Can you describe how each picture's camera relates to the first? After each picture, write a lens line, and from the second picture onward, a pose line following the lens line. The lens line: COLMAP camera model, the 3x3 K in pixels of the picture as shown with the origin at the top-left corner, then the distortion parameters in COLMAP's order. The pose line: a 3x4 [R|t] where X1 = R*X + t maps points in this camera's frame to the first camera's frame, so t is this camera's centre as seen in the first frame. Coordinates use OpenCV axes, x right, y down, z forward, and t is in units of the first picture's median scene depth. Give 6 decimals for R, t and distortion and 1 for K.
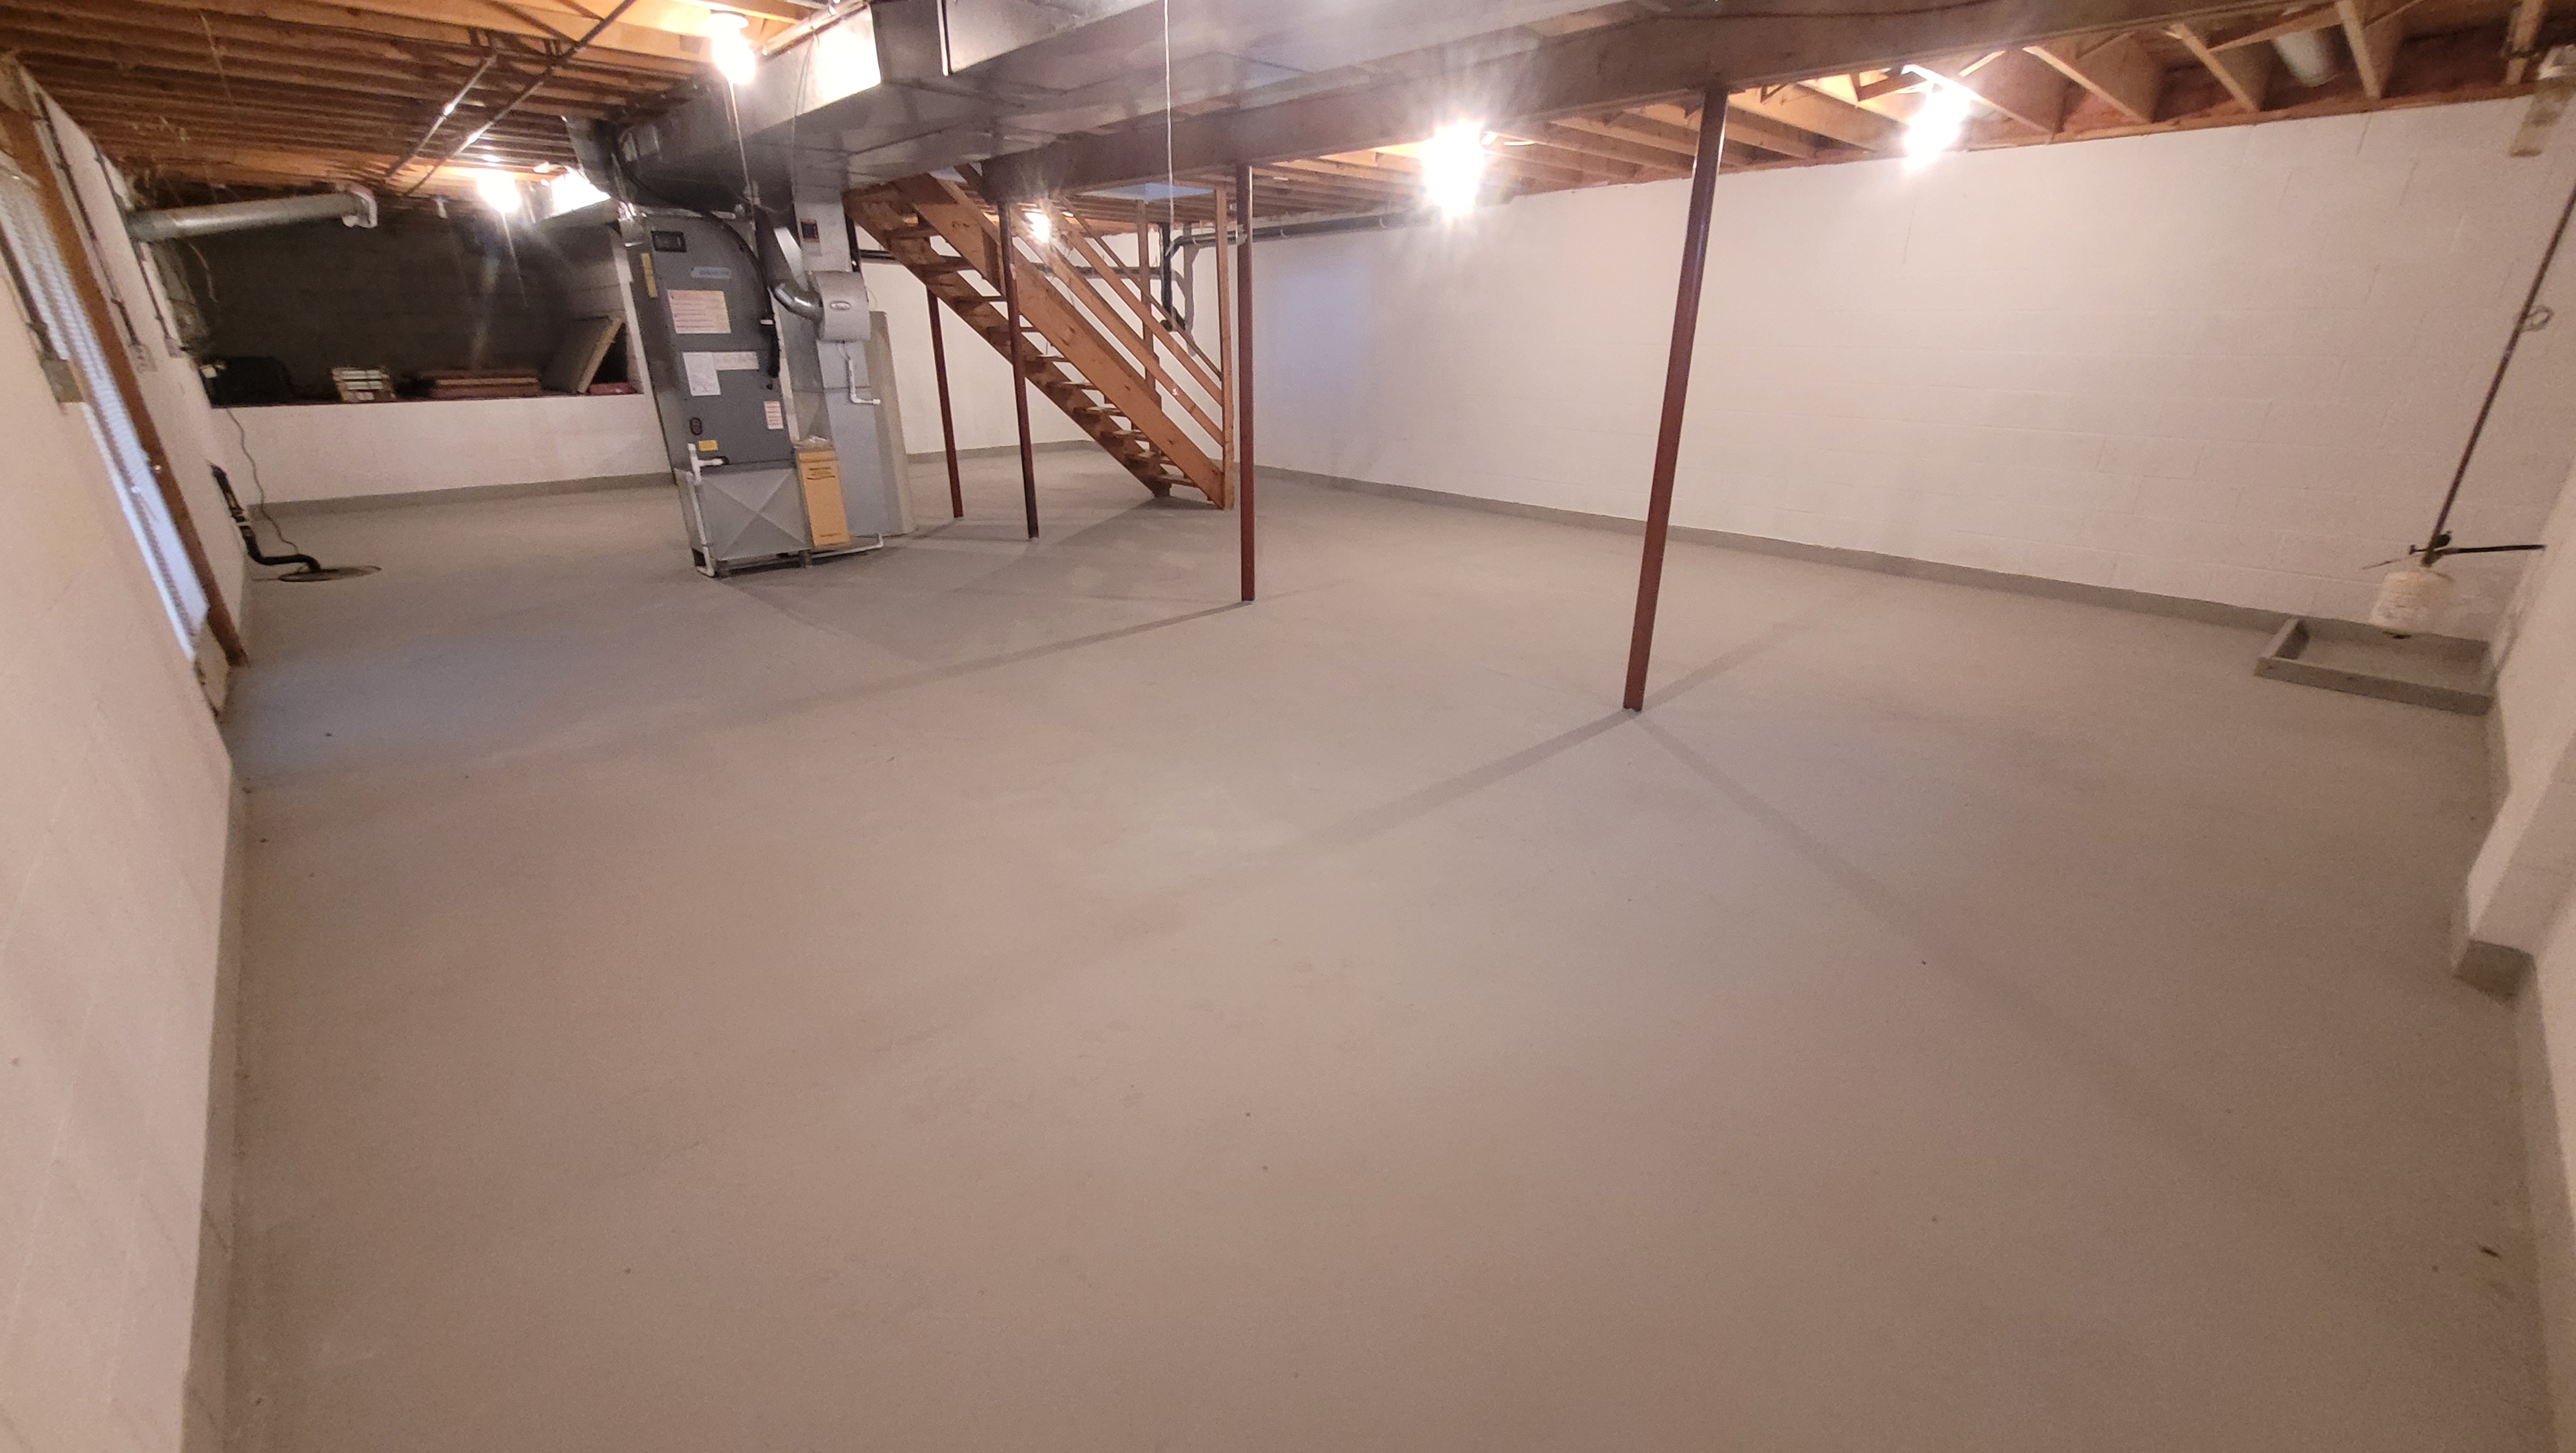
lens RADIAL K [[1013.5, 0, 1293.6], [0, 1013.5, 729.7], [0, 0, 1]] dist [0.005771, 0.000065]
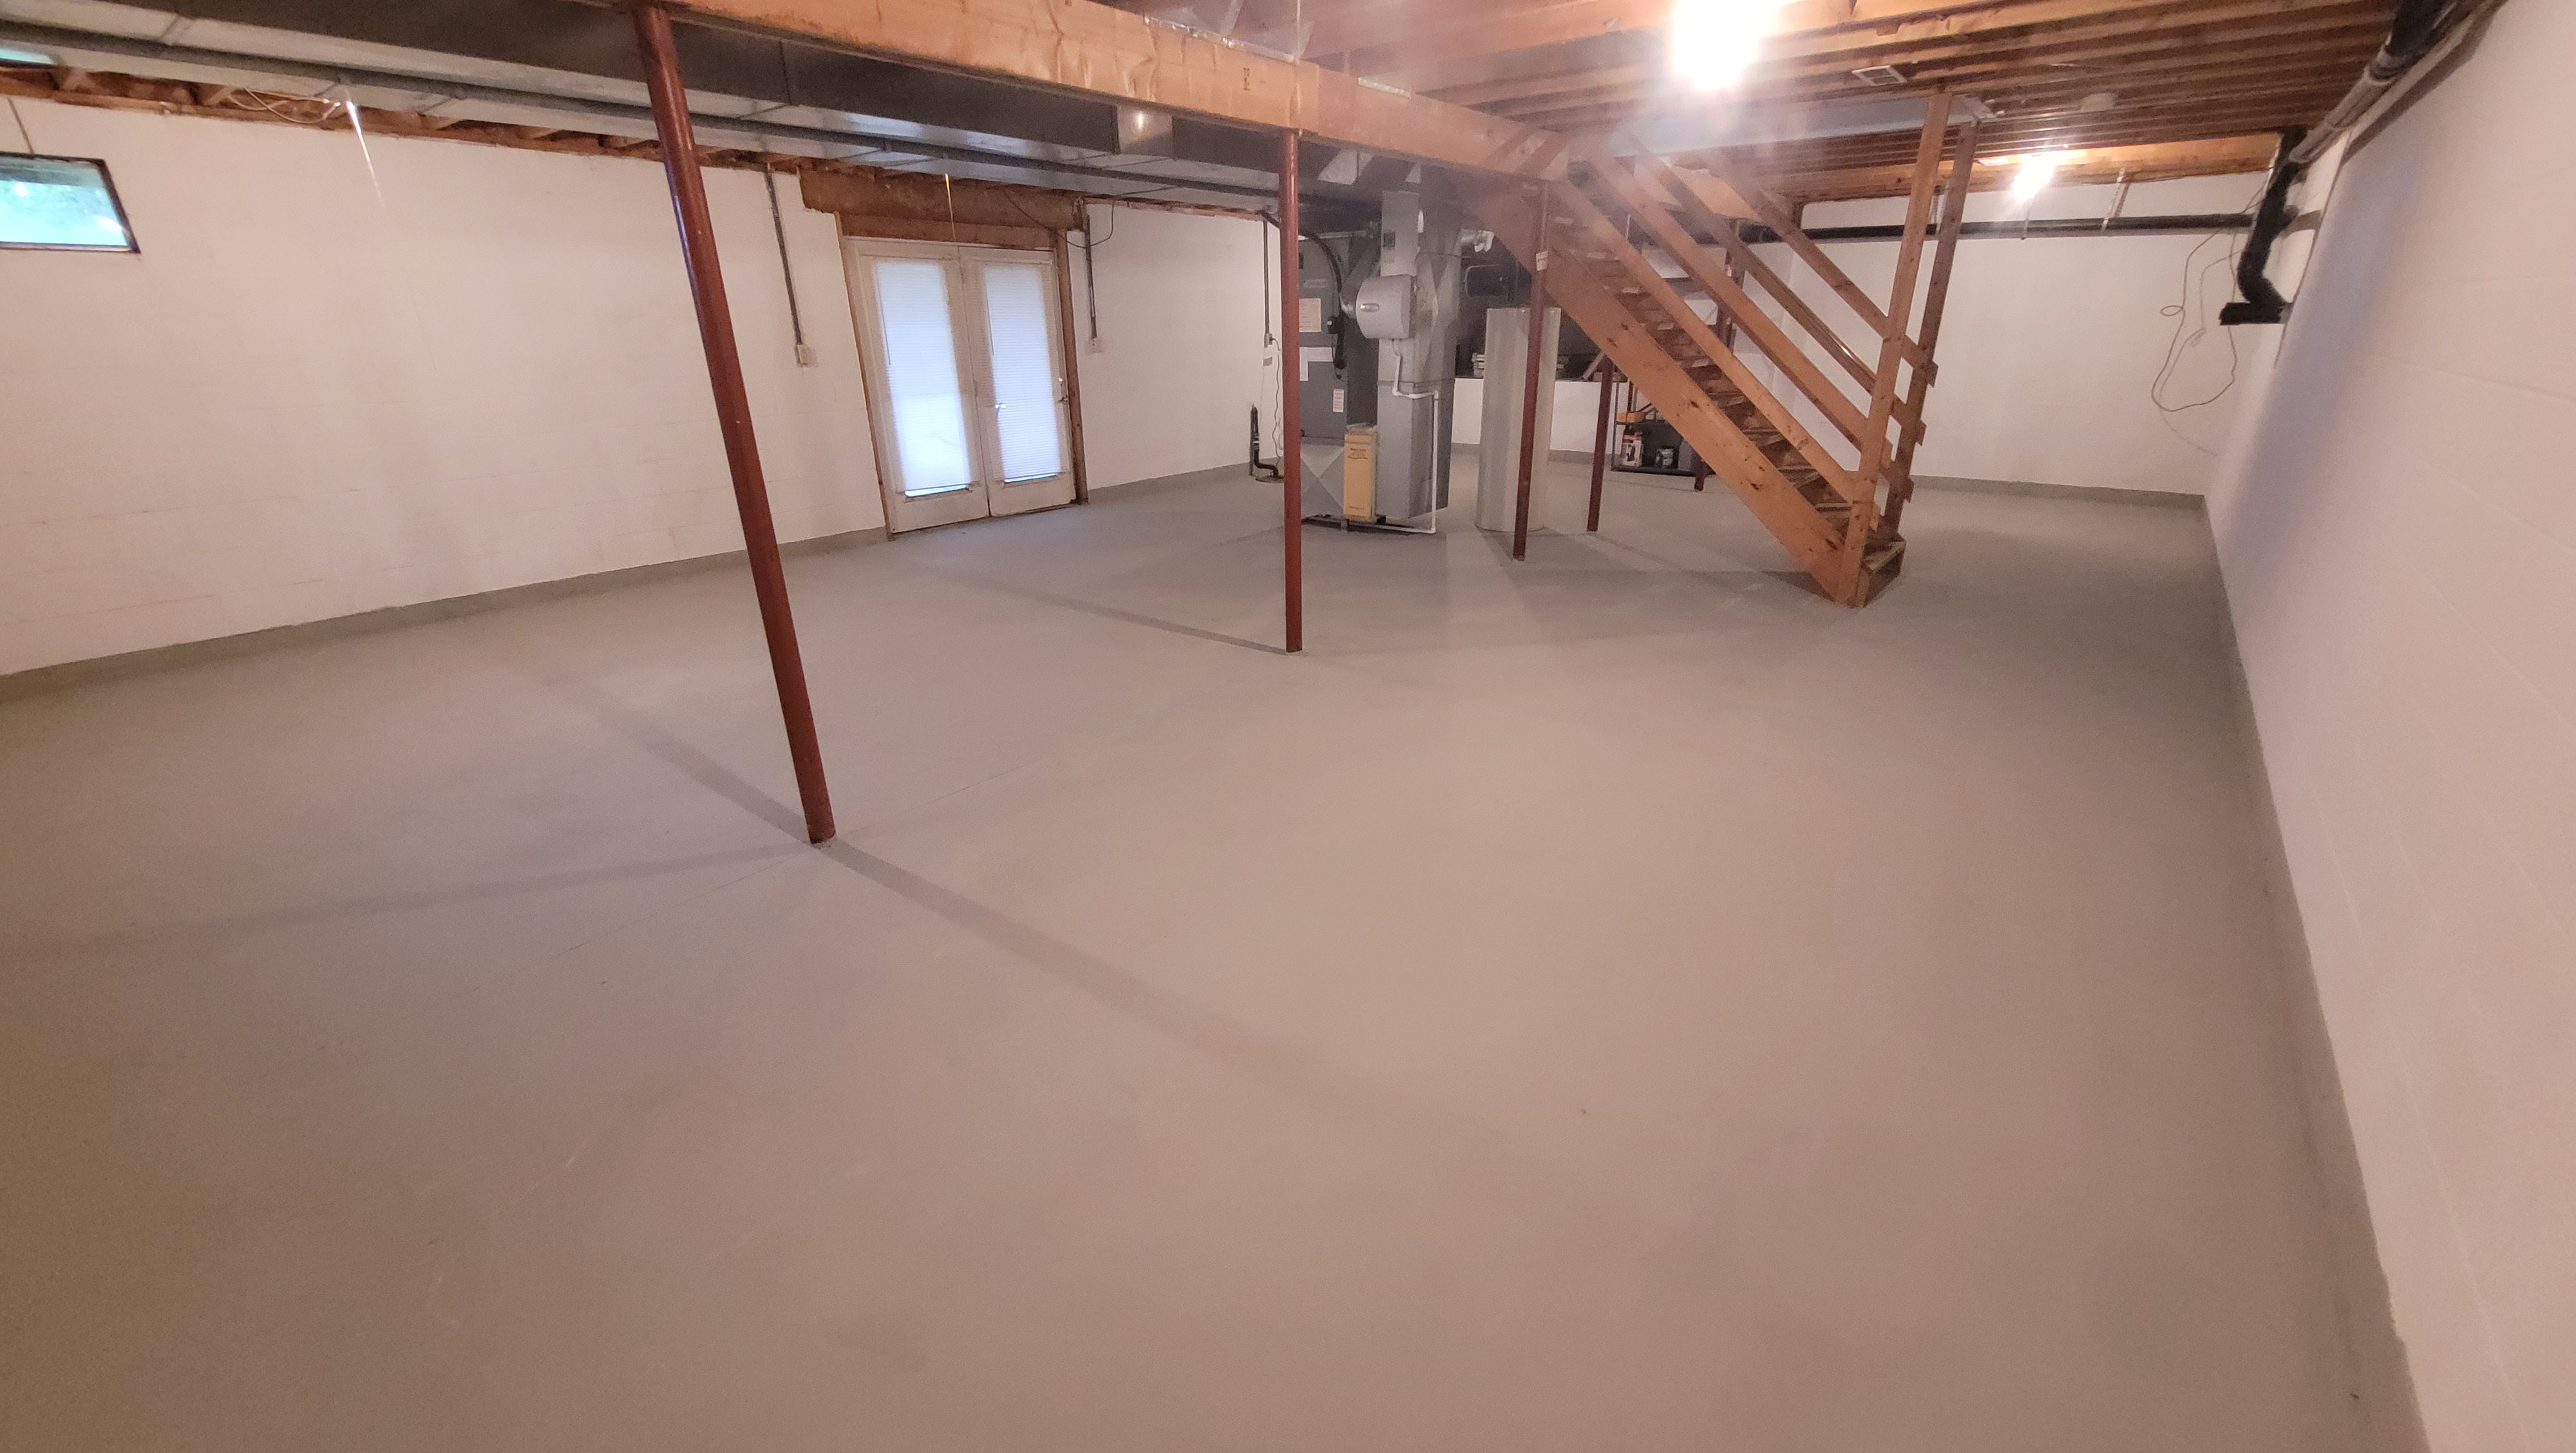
lens RADIAL K [[1013.5, 0, 1296.9], [0, 1013.5, 725.4], [0, 0, 1]] dist [0.005771, 0.000065]
pose [[0.133837, 0.363772, -0.921823, 0.736389], [-0.351180, 0.887237, 0.299137, -0.318428], [0.926693, 0.283690, 0.246494, 0.789899]]
